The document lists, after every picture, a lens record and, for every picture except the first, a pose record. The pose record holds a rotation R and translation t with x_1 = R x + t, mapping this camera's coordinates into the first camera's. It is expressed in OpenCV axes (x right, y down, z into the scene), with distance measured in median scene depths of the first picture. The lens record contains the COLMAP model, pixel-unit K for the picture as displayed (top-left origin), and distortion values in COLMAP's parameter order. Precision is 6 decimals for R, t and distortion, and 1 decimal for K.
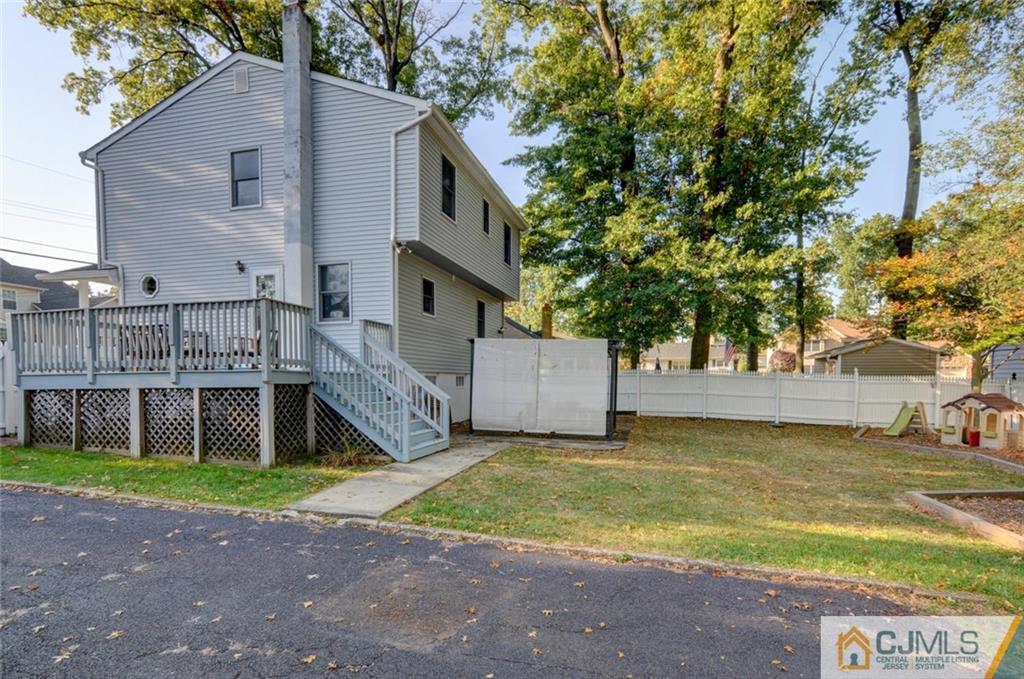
lens RADIAL K [[504.5, 0, 514.9], [0, 504.5, 380.2], [0, 0, 1]] dist [0.001361, 0.000240]
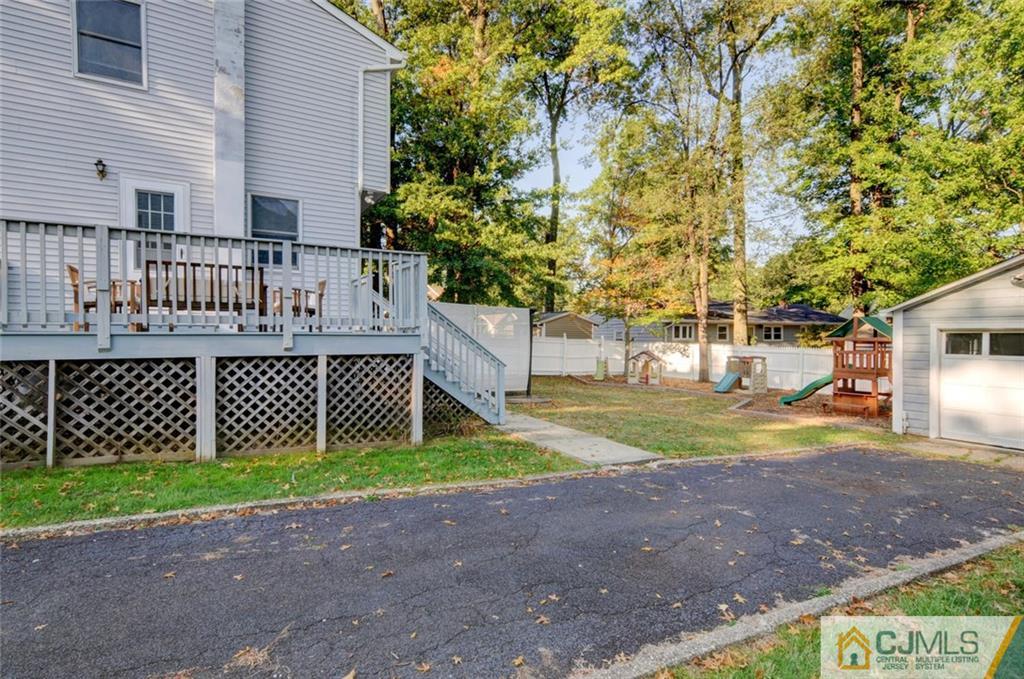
lens RADIAL K [[511.2, 0, 525.9], [0, 511.2, 324.0], [0, 0, 1]] dist [-0.001752, -0.000418]
pose [[0.711532, 0.029766, 0.702023, -0.663479], [-0.011108, 0.999454, -0.031119, -0.008712], [-0.702566, 0.014343, 0.711474, 0.150587]]
